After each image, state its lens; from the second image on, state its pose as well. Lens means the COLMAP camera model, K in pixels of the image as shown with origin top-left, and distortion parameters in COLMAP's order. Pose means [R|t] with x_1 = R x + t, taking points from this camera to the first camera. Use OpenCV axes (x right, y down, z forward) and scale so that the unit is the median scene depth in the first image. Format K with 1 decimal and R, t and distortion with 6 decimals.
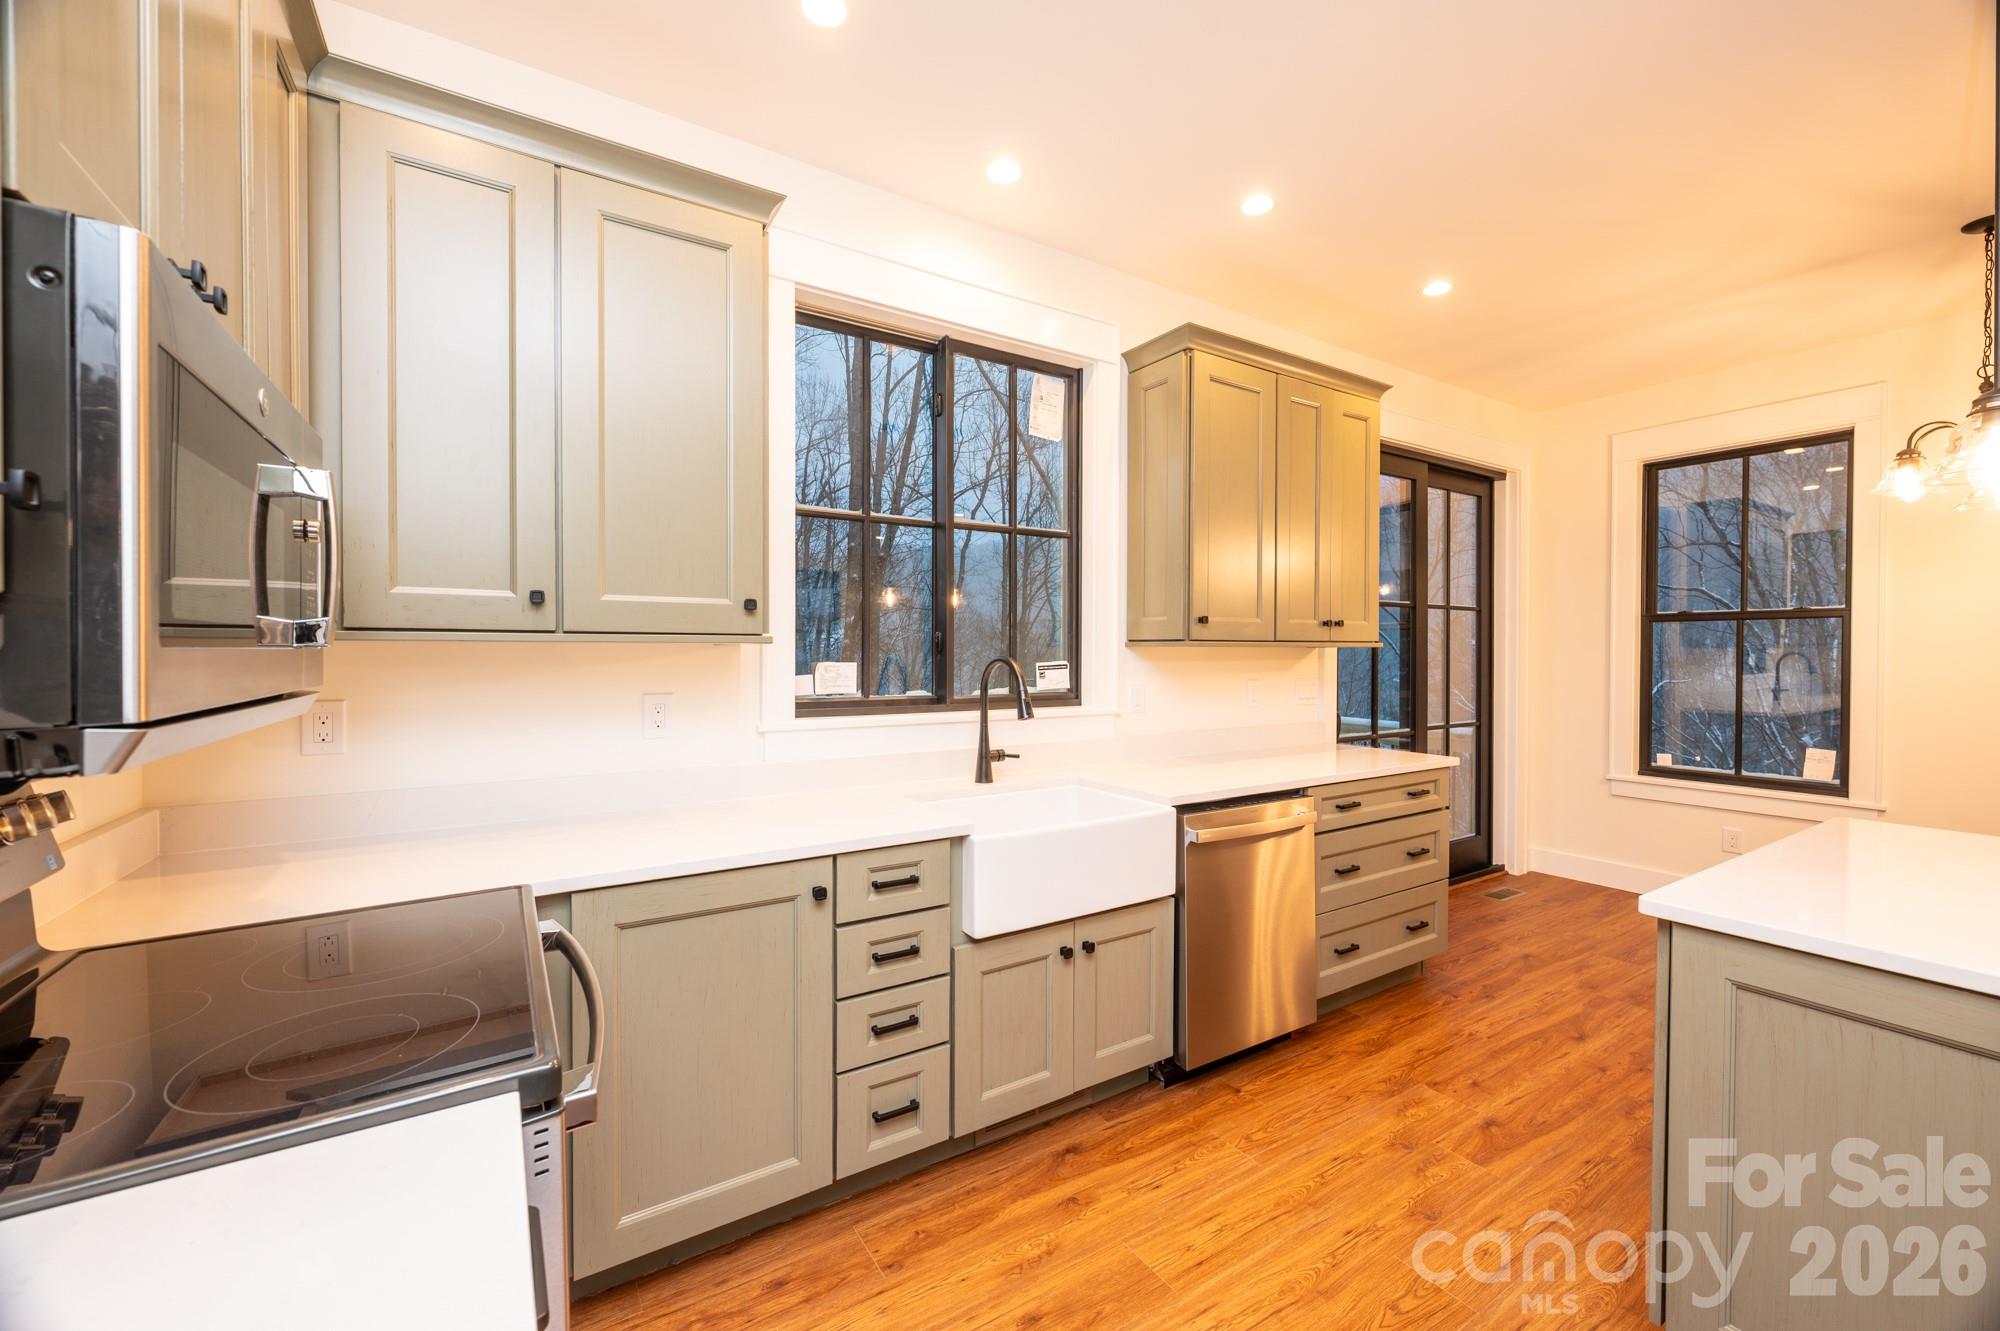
lens RADIAL K [[791.9, 0, 1004.5], [0, 791.9, 660.4], [0, 0, 1]] dist [-0.001141, 0.000055]
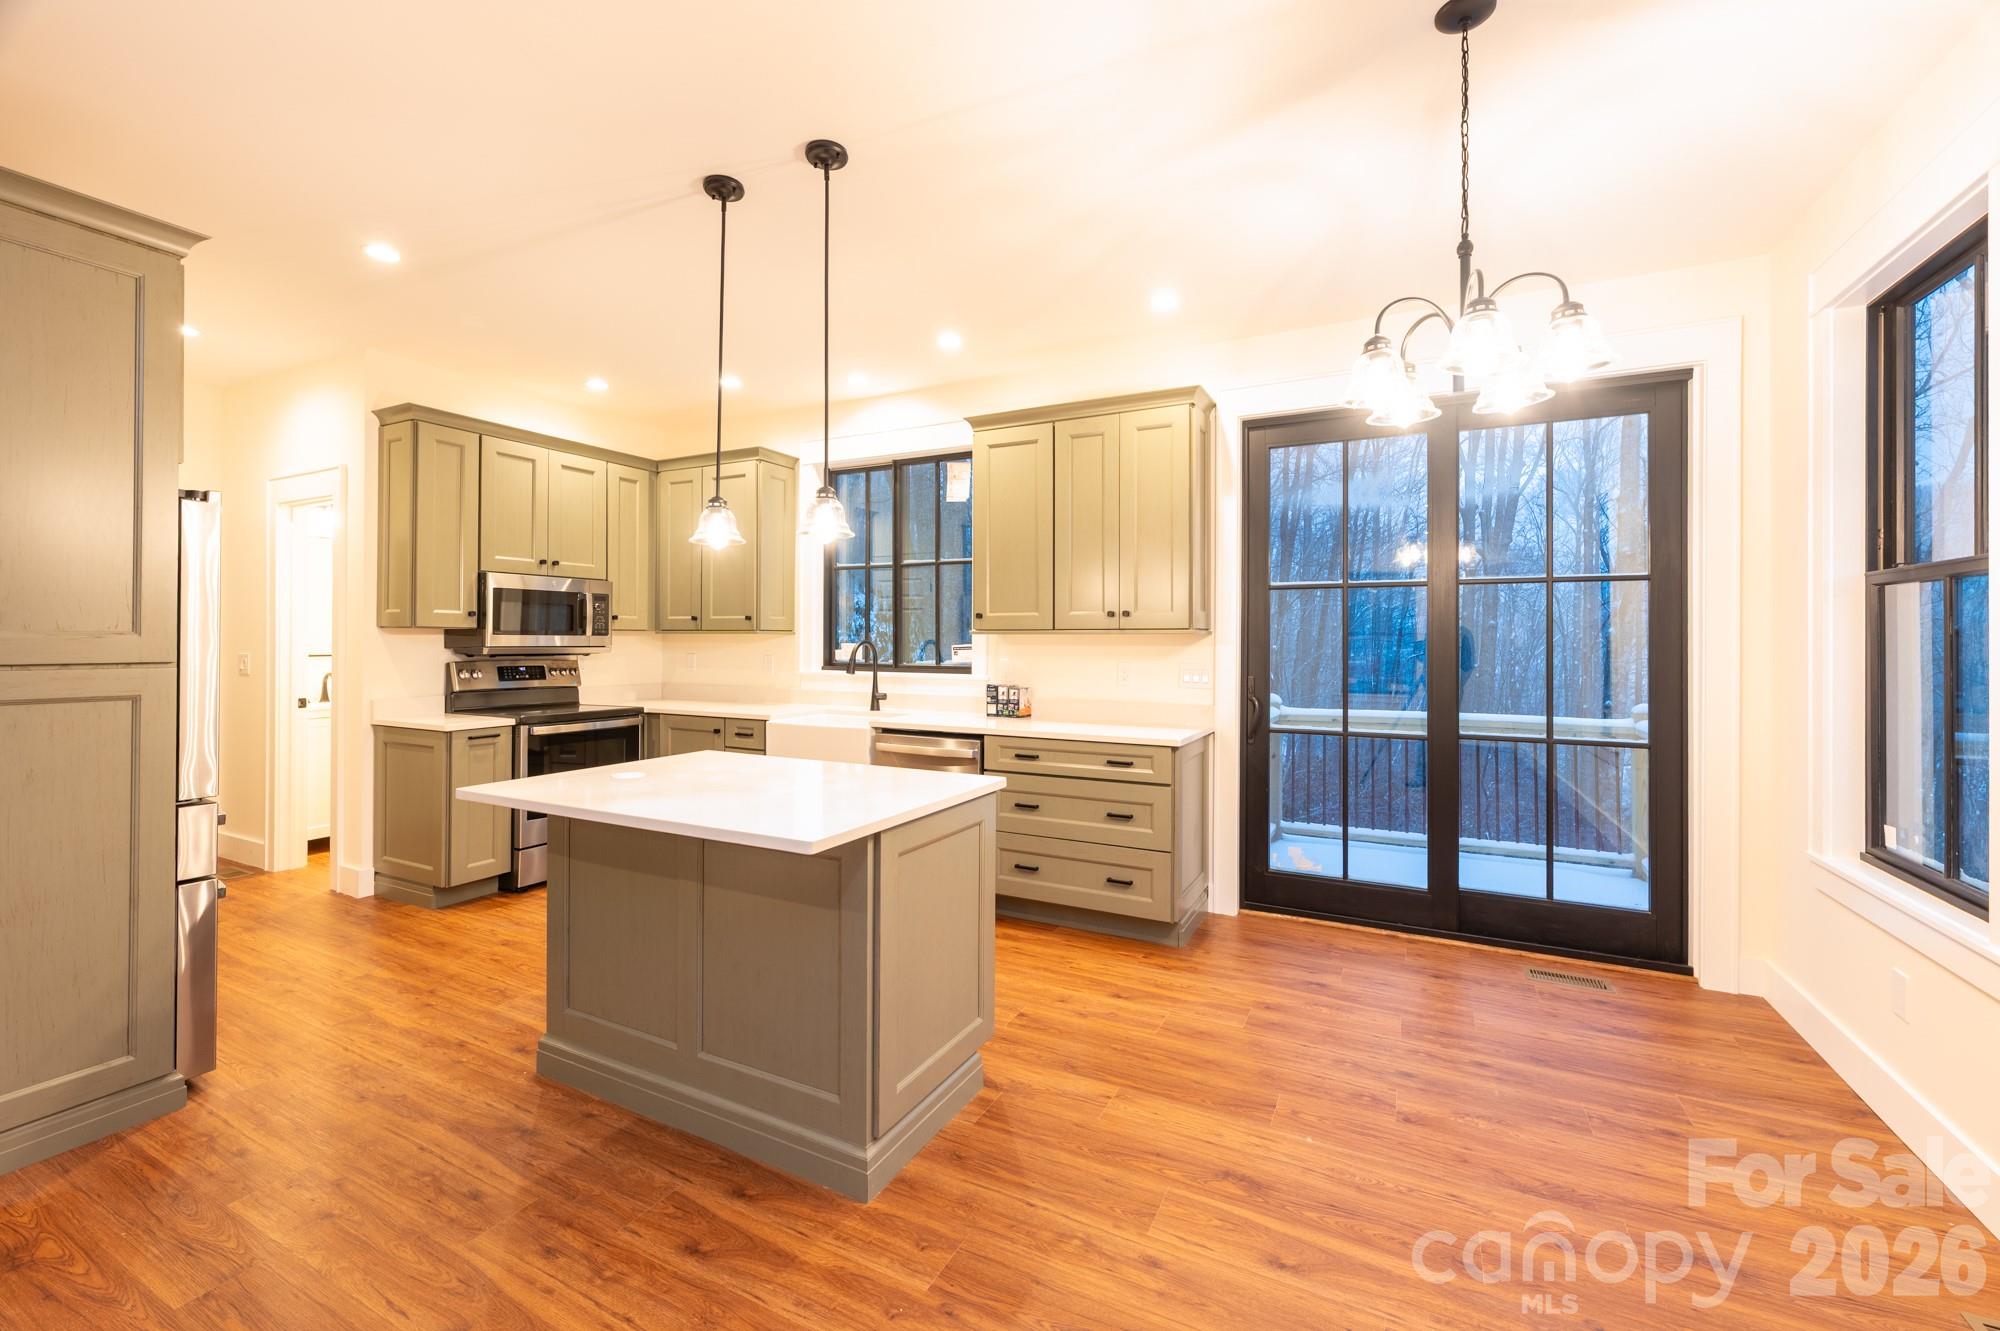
lens RADIAL K [[813.8, 0, 1006.4], [0, 813.8, 635.6], [0, 0, 1]] dist [-0.001039, -0.000055]
pose [[0.508233, -0.004366, -0.861208, 1.600179], [-0.014314, 0.999806, -0.013516, 0.004432], [0.861101, 0.019197, 0.508072, 0.296563]]
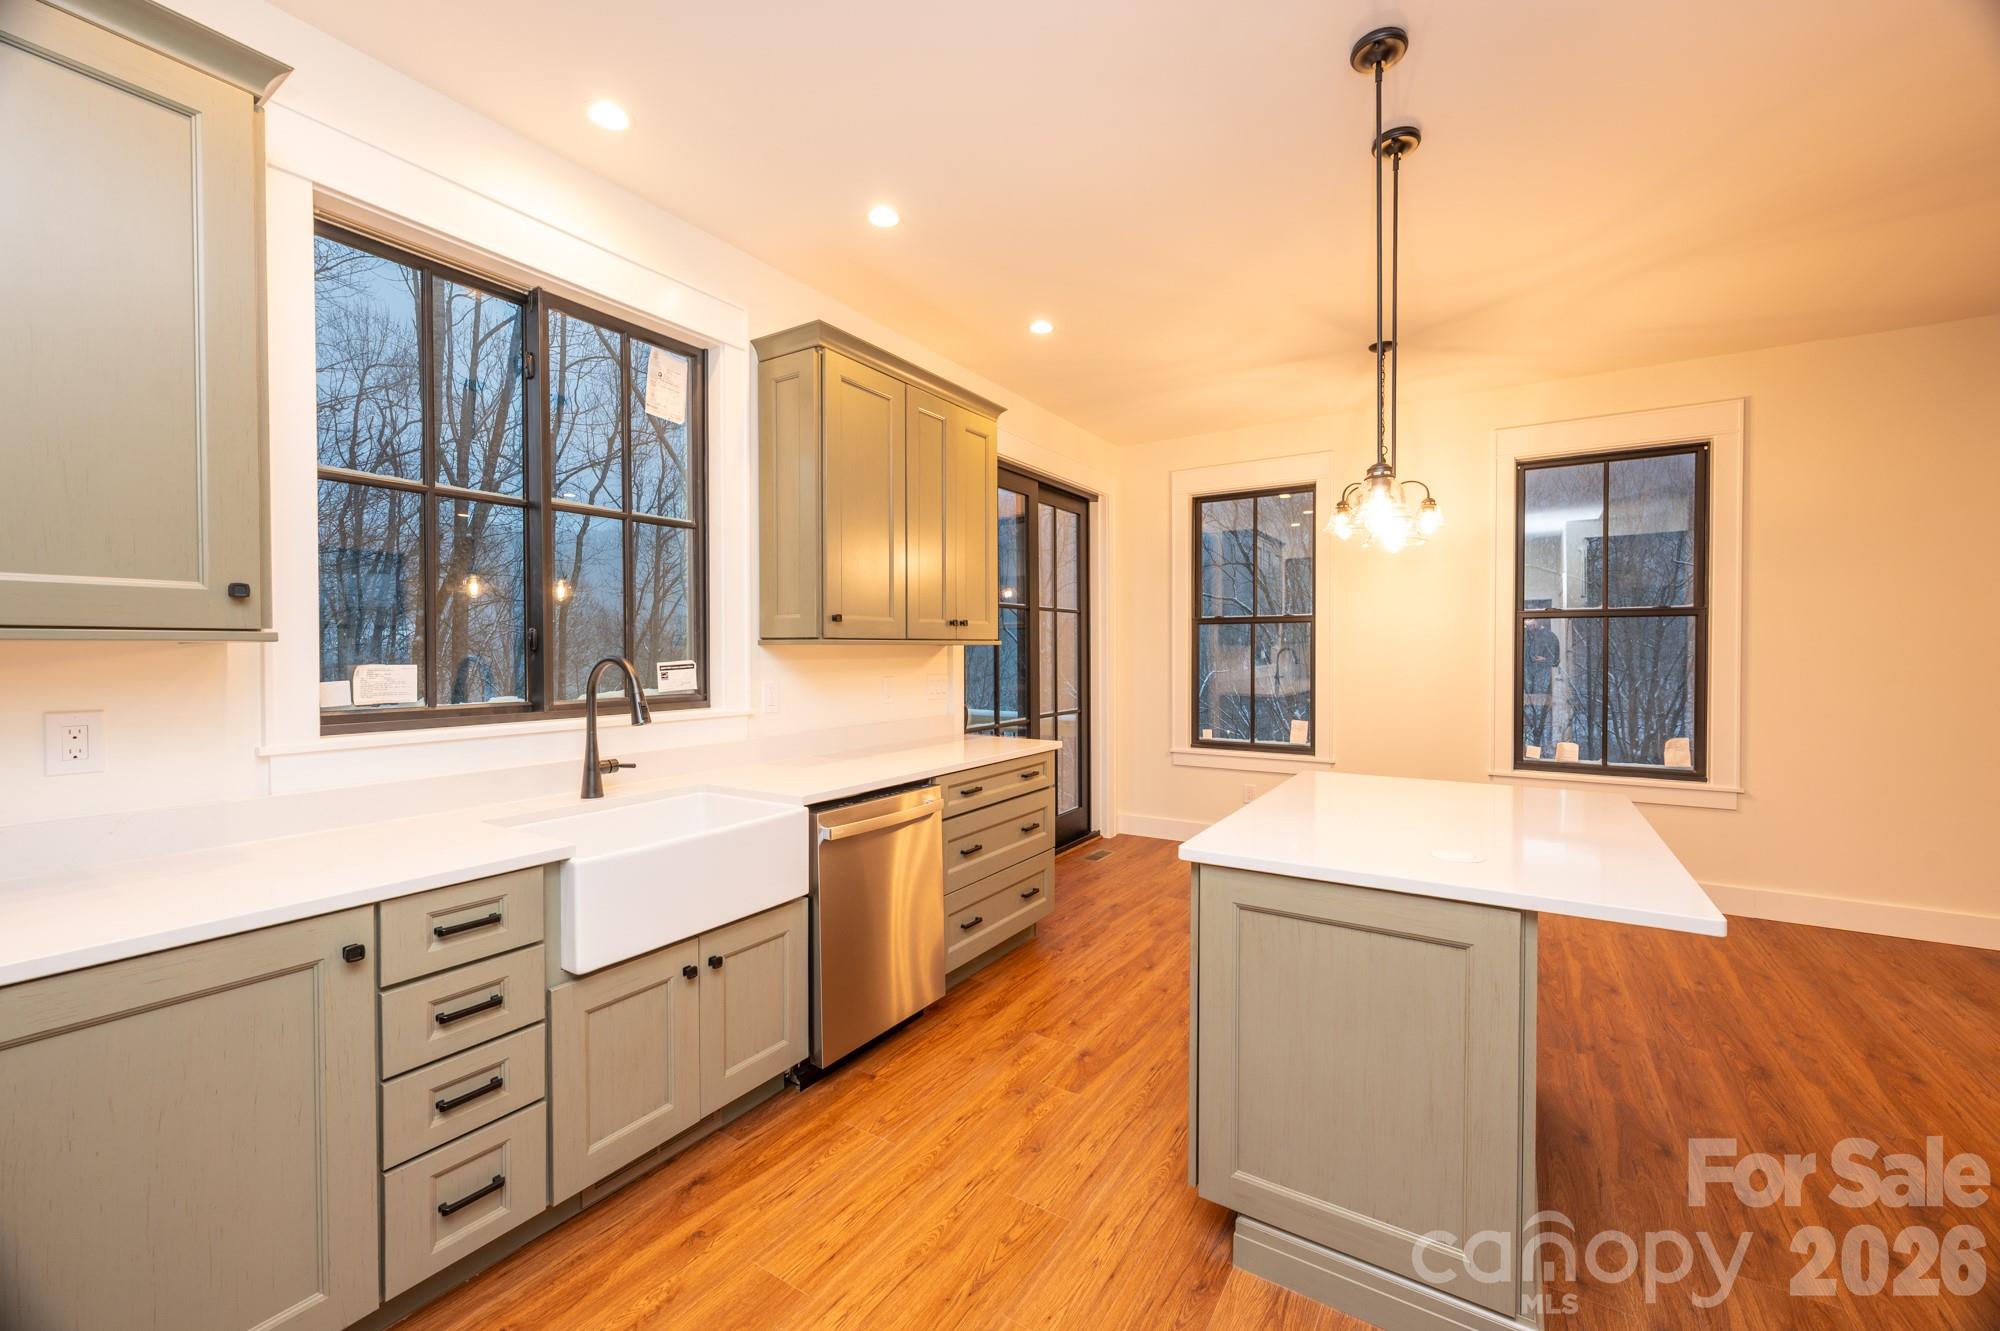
lens RADIAL K [[791.9, 0, 1004.5], [0, 791.9, 660.4], [0, 0, 1]] dist [-0.001141, 0.000055]
pose [[0.905756, -0.009994, 0.423683, 0.017127], [0.008949, 0.999950, 0.004456, 0.000054], [-0.423706, -0.000245, 0.905800, -0.002916]]
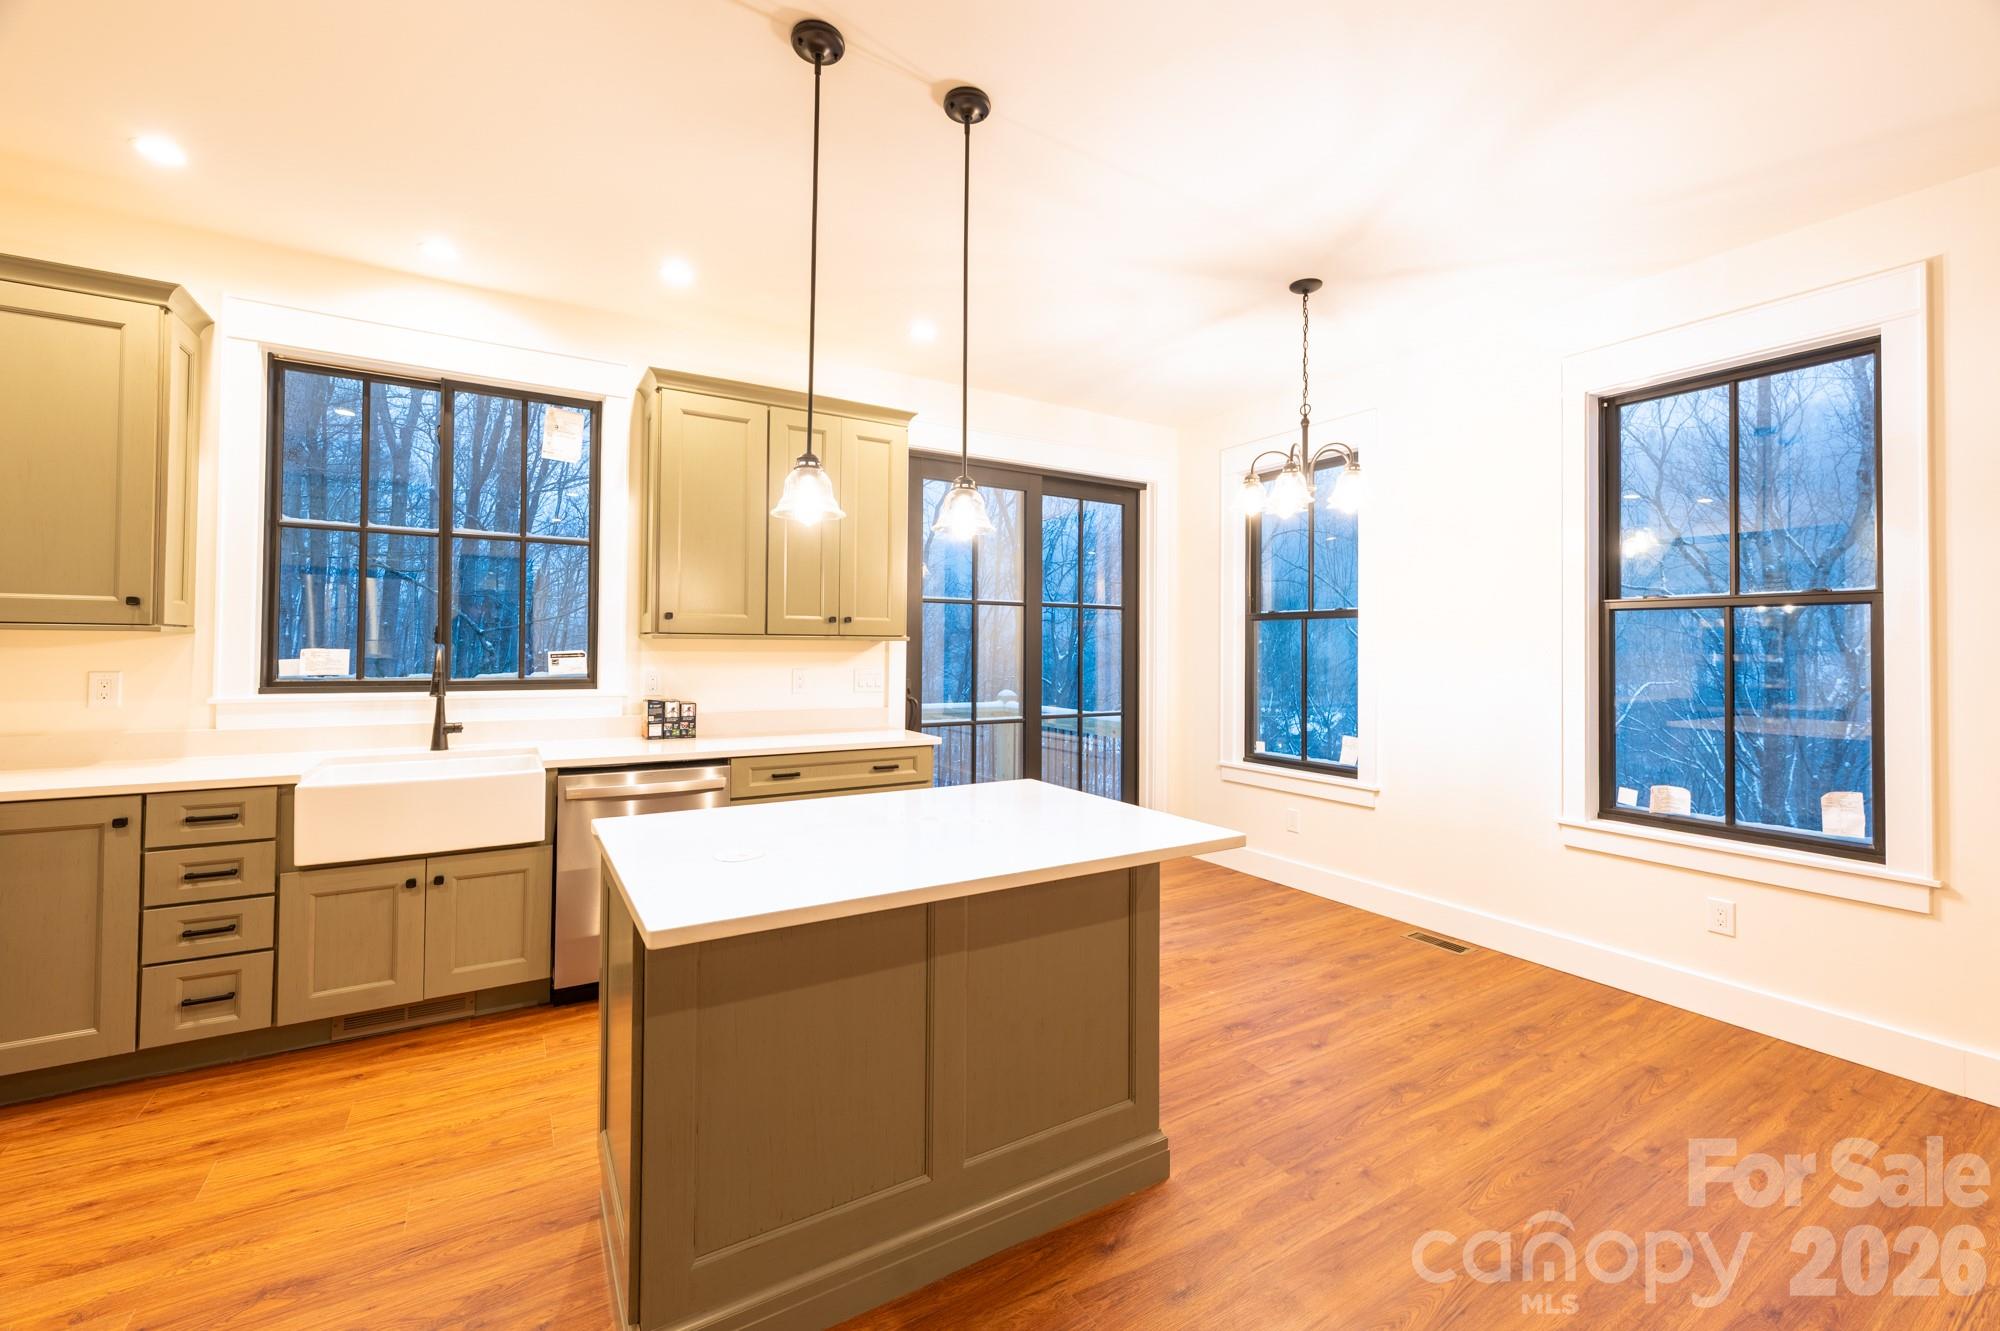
lens RADIAL K [[813.8, 0, 1006.4], [0, 813.8, 635.6], [0, 0, 1]] dist [-0.001039, -0.000055]
pose [[0.999879, 0.007120, -0.013825, 0.791963], [-0.007494, 0.999602, -0.027190, 0.007563], [0.013626, 0.027290, 0.999535, -0.206687]]
